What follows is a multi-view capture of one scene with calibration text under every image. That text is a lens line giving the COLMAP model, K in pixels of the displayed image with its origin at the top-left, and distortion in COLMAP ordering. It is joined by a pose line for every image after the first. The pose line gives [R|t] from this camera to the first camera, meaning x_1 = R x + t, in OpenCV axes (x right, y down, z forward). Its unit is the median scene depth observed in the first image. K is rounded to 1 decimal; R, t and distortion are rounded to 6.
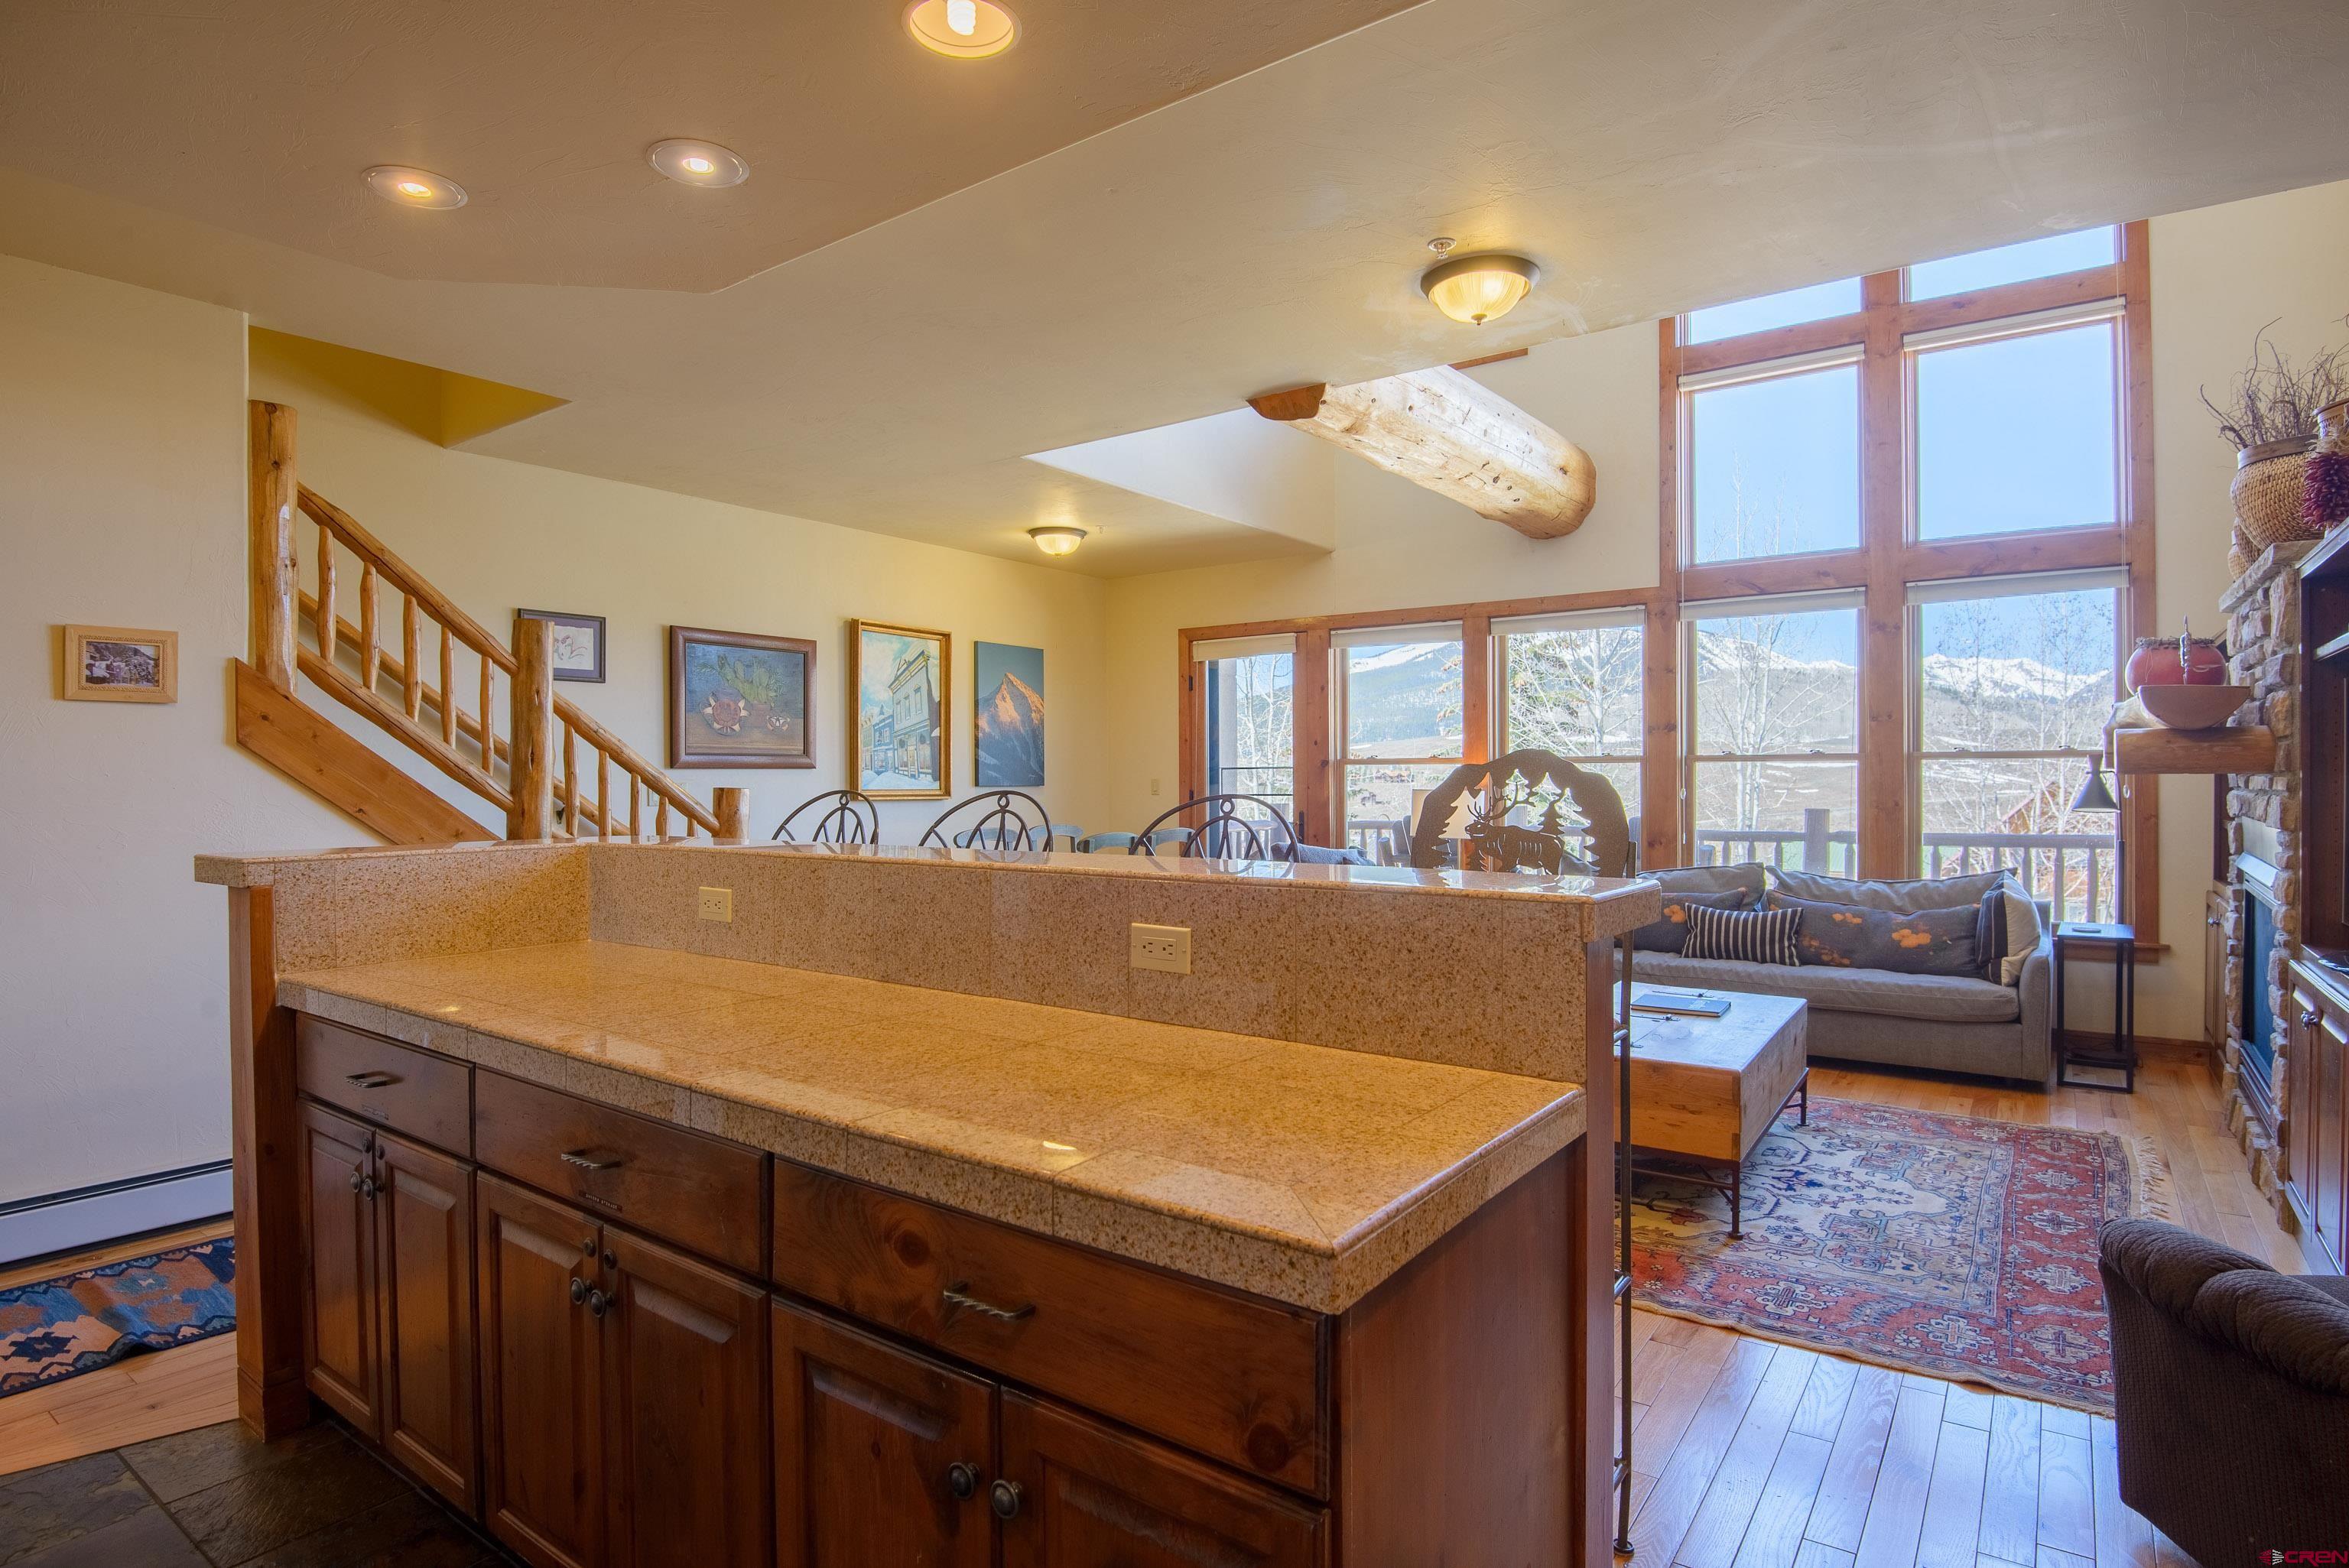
lens RADIAL K [[1208.4, 0, 1167.1], [0, 1208.4, 781.5], [0, 0, 1]] dist [-0.009662, -0.009984]
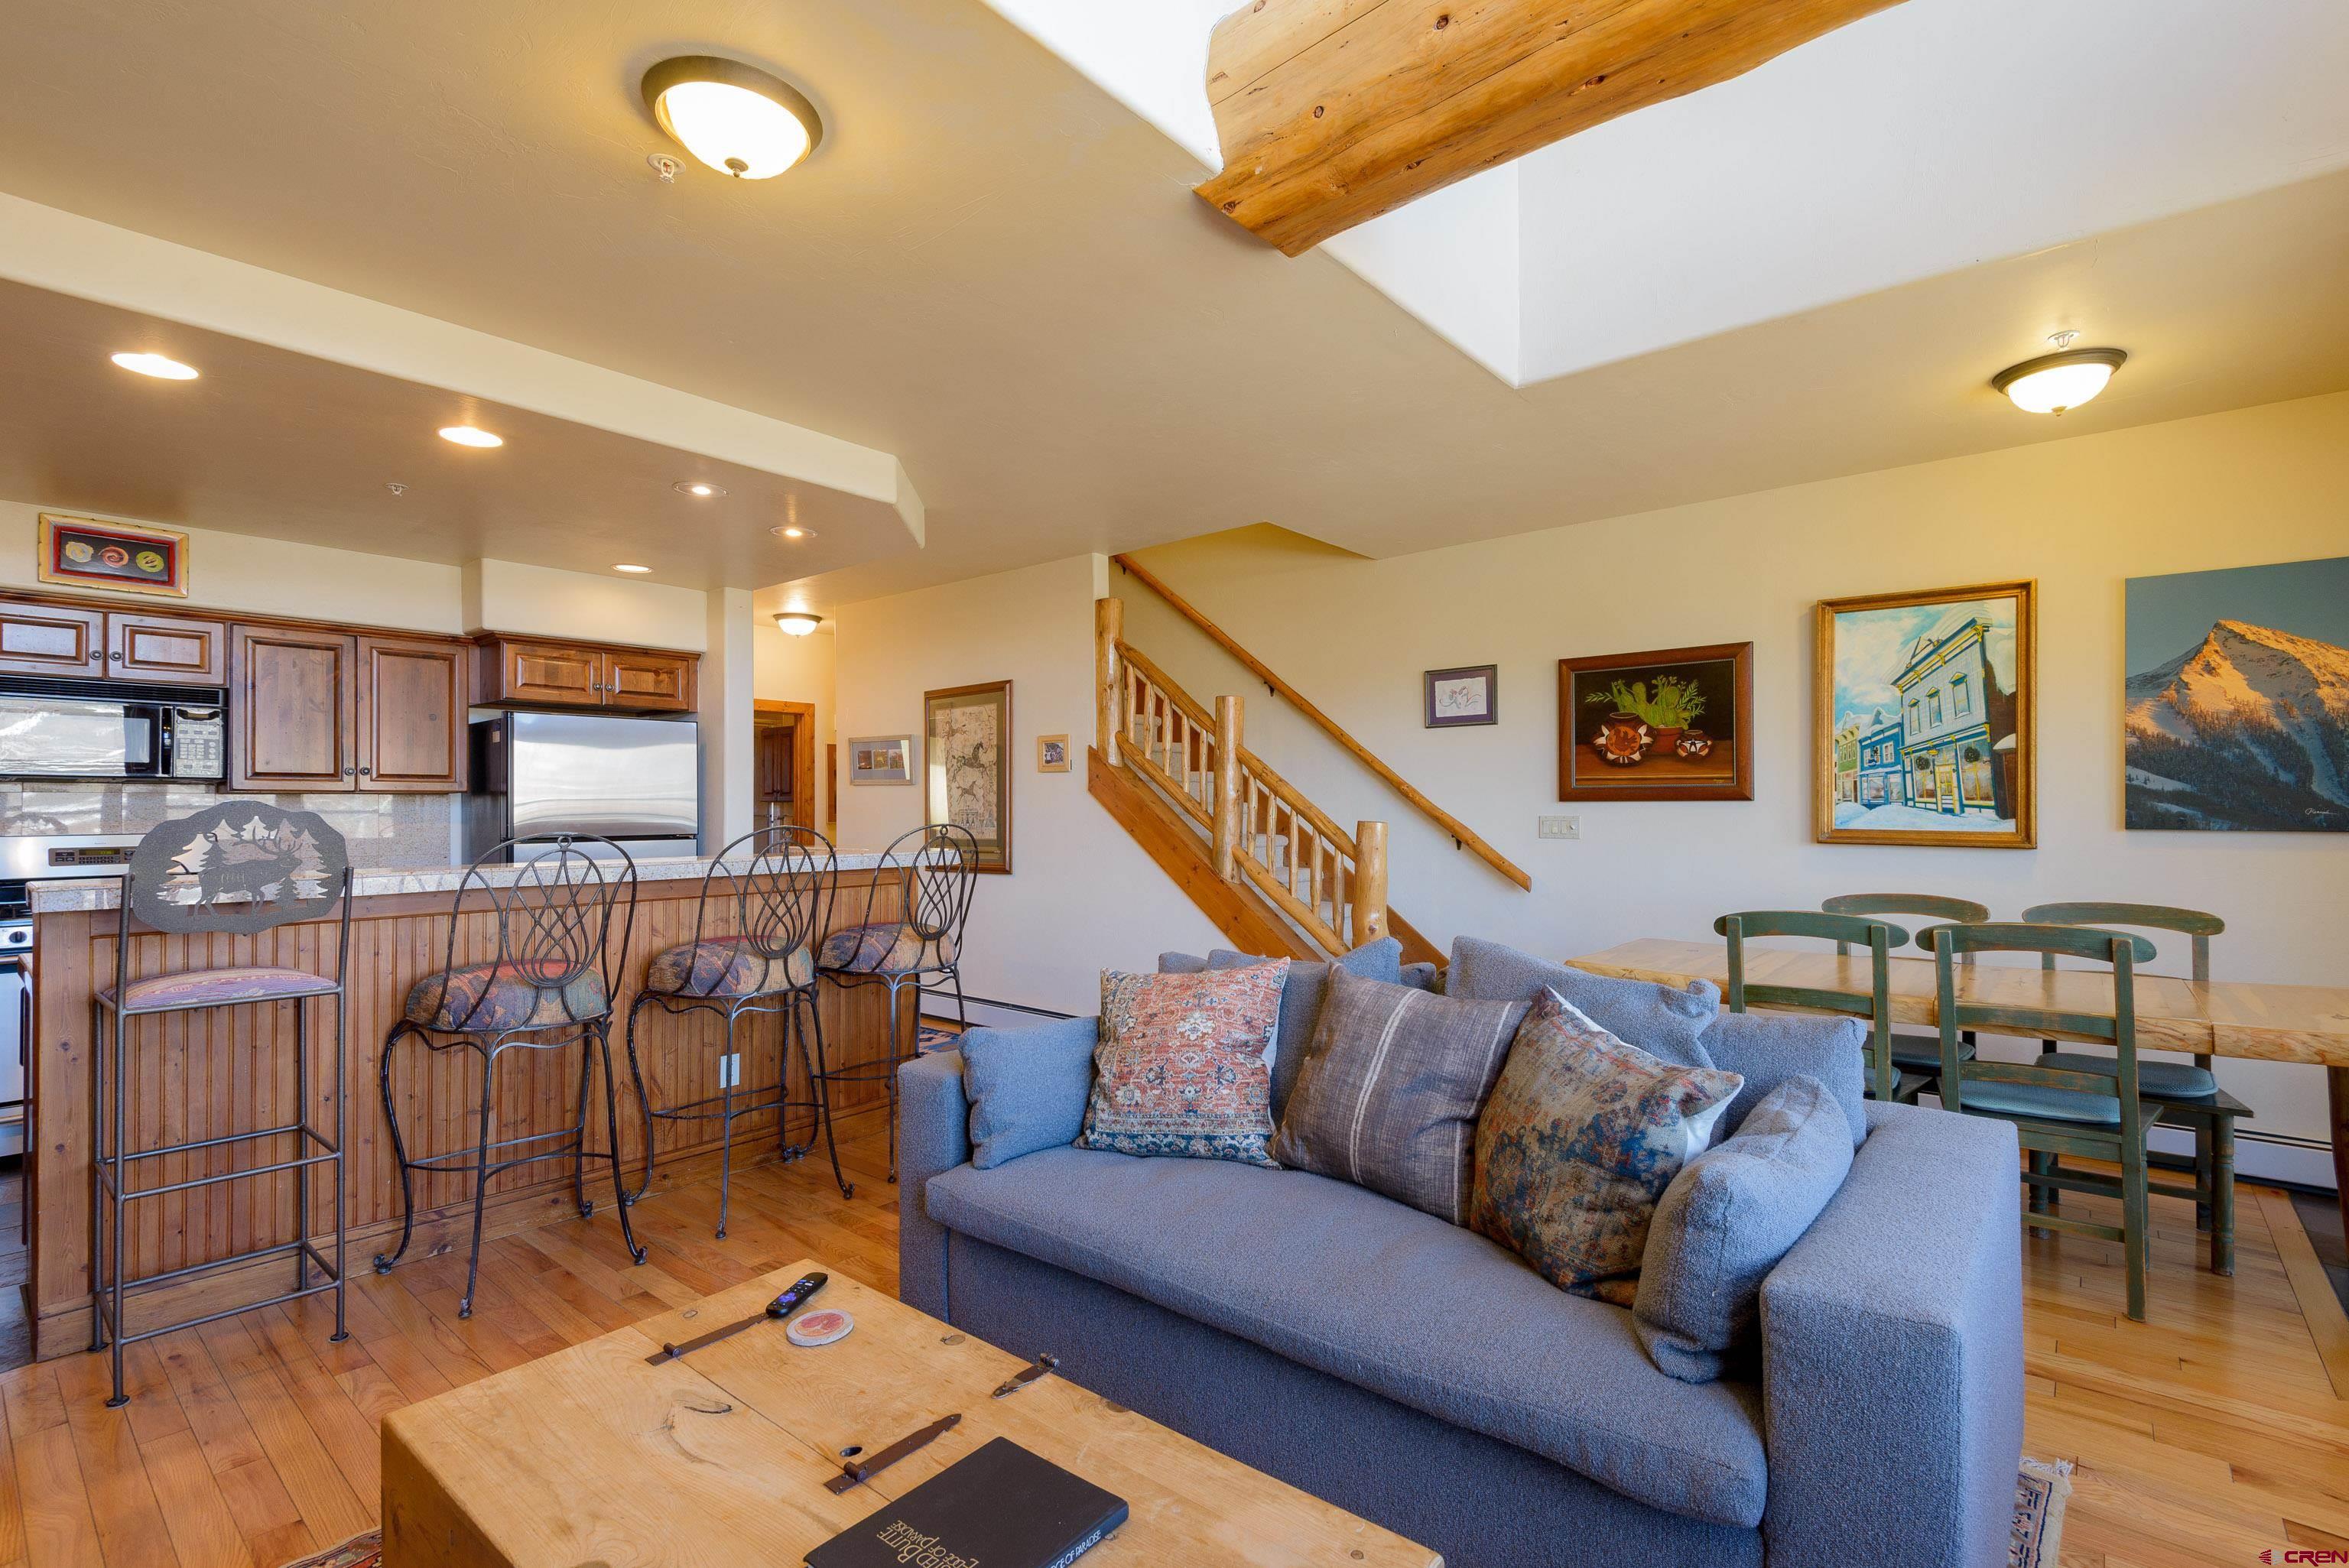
lens RADIAL K [[1060.7, 0, 1194.4], [0, 1060.7, 798.4], [0, 0, 1]] dist [0.017324, -0.005936]
pose [[-0.064949, 0.000263, -0.997889, 0.502204], [-0.003420, 0.999994, 0.000486, -0.012399], [0.997883, 0.003445, -0.064948, 0.760716]]
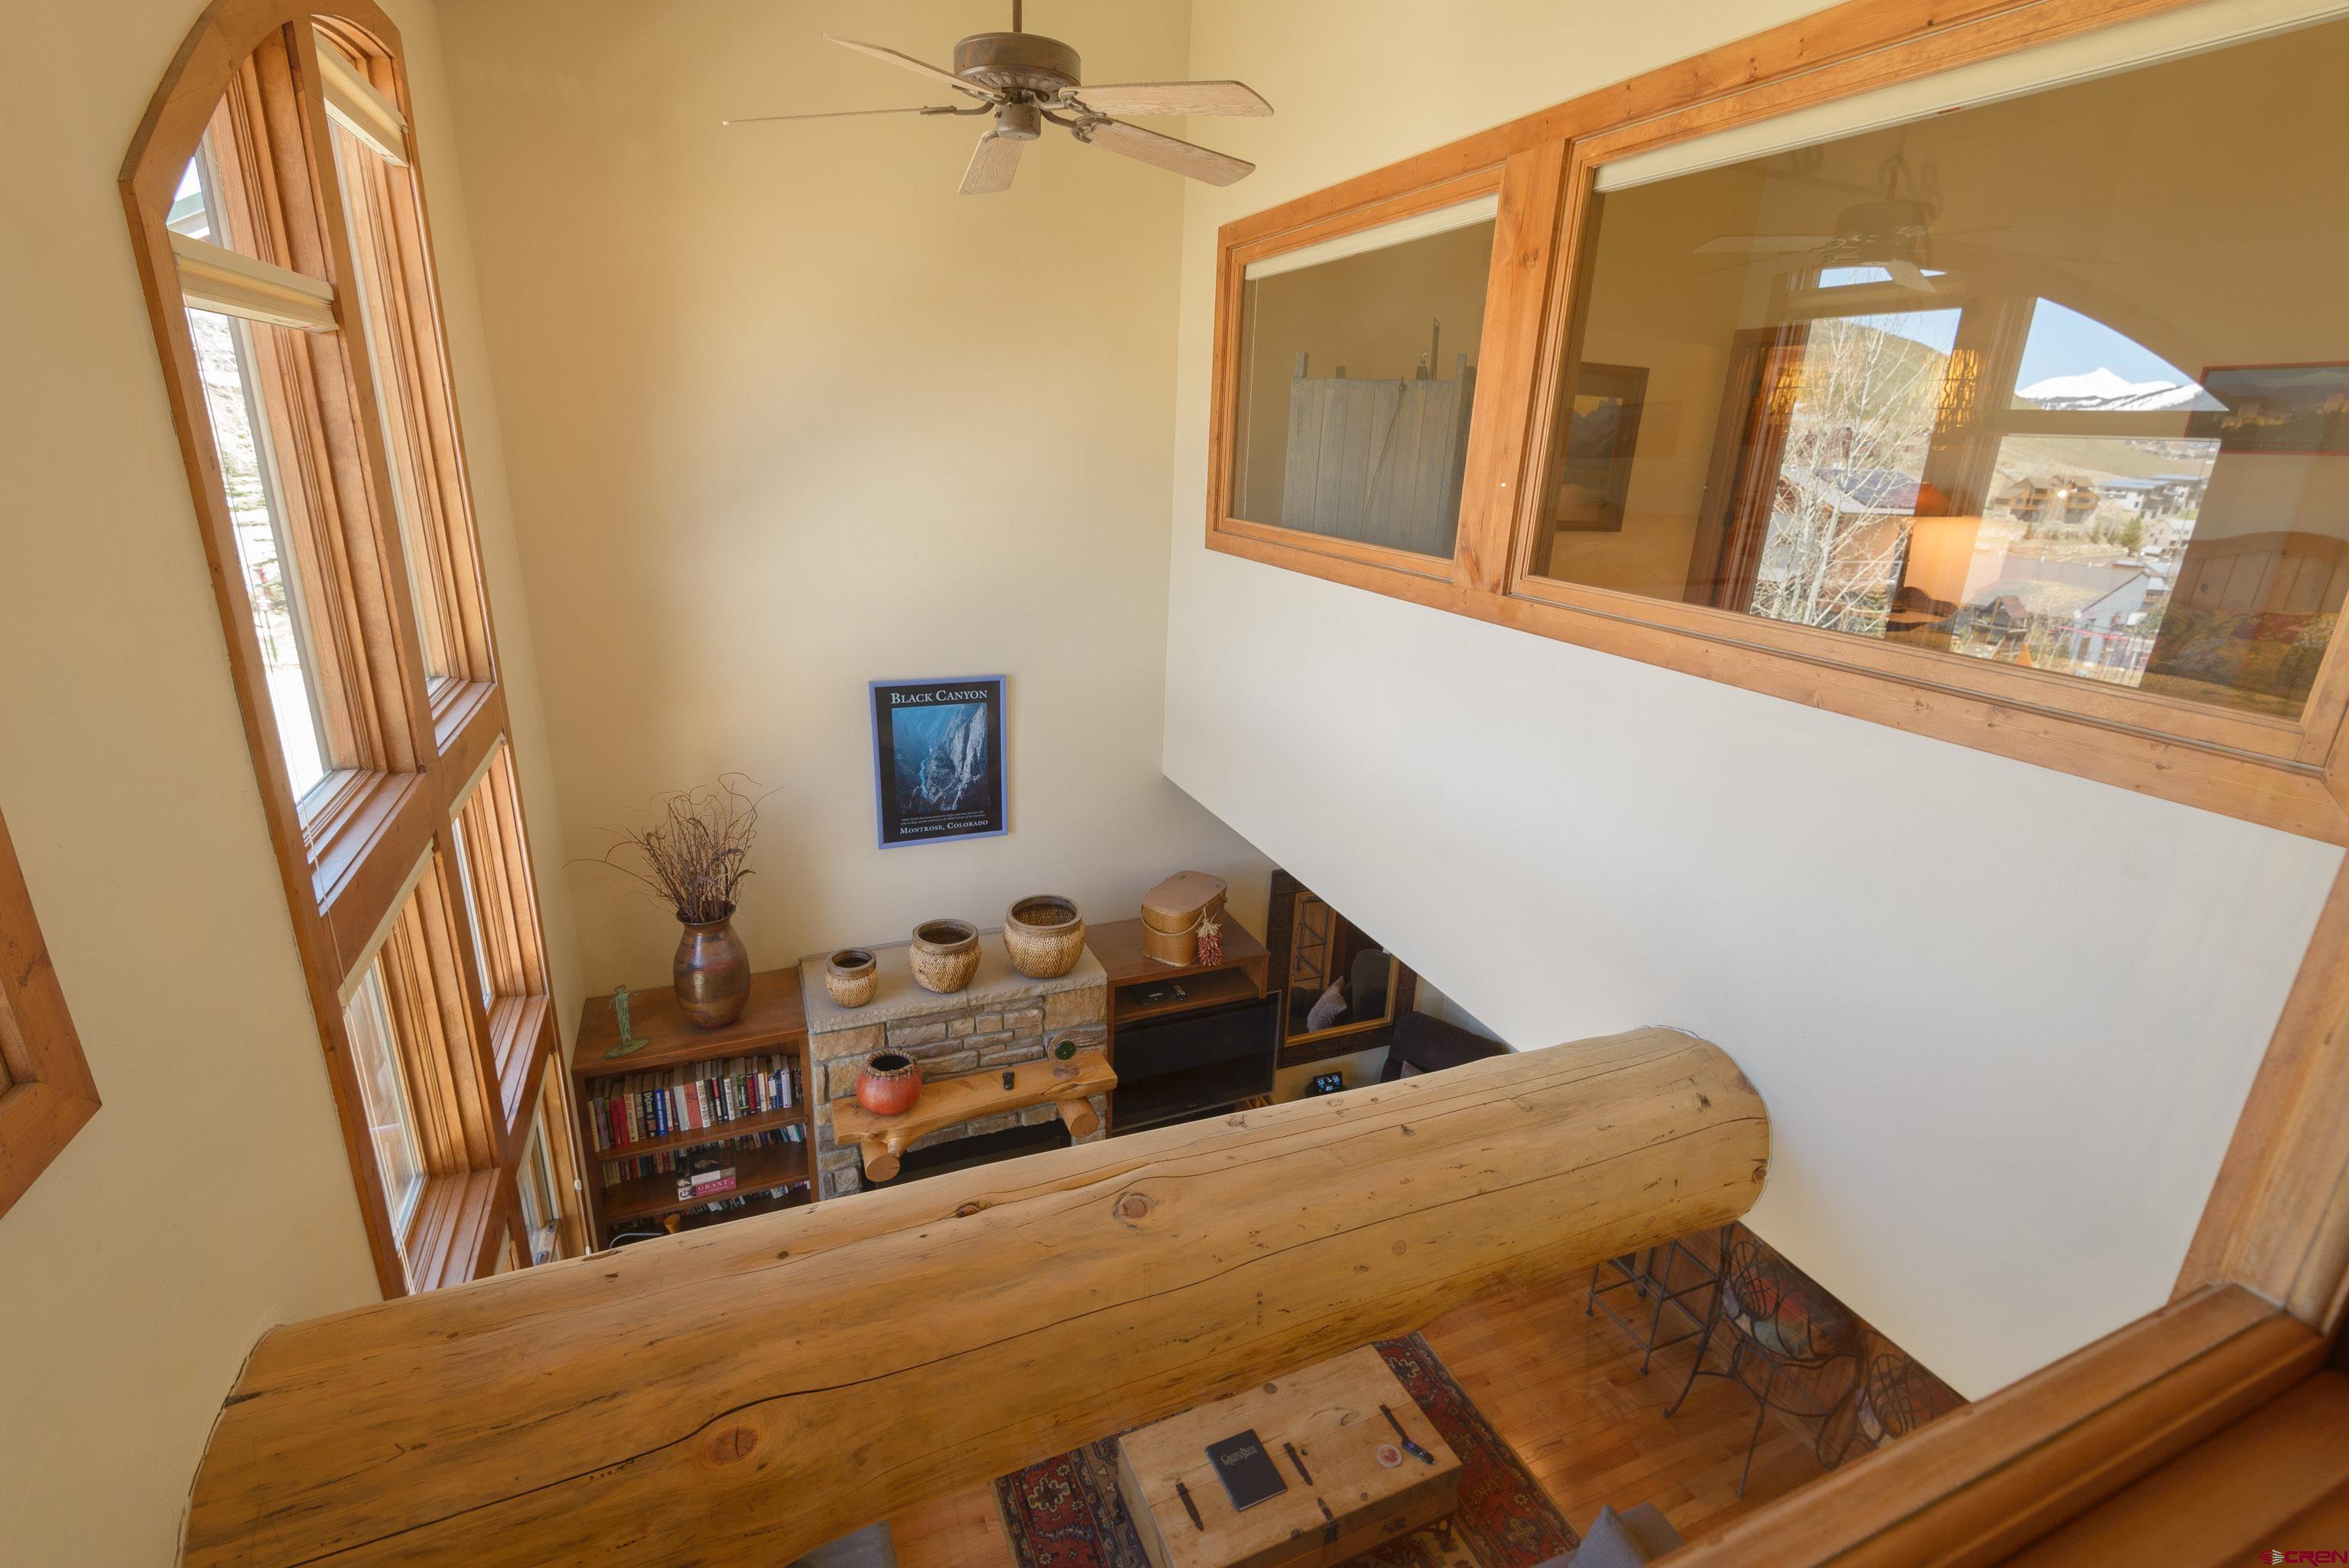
lens RADIAL K [[1060.7, 0, 1173.1], [0, 1060.7, 777.3], [0, 0, 1]] dist [0.017324, -0.005936]
pose [[-0.862113, -0.182820, 0.472586, 0.082252], [-0.035057, 0.951930, 0.304303, -0.541076], [-0.505501, 0.245776, -0.827081, 1.217685]]
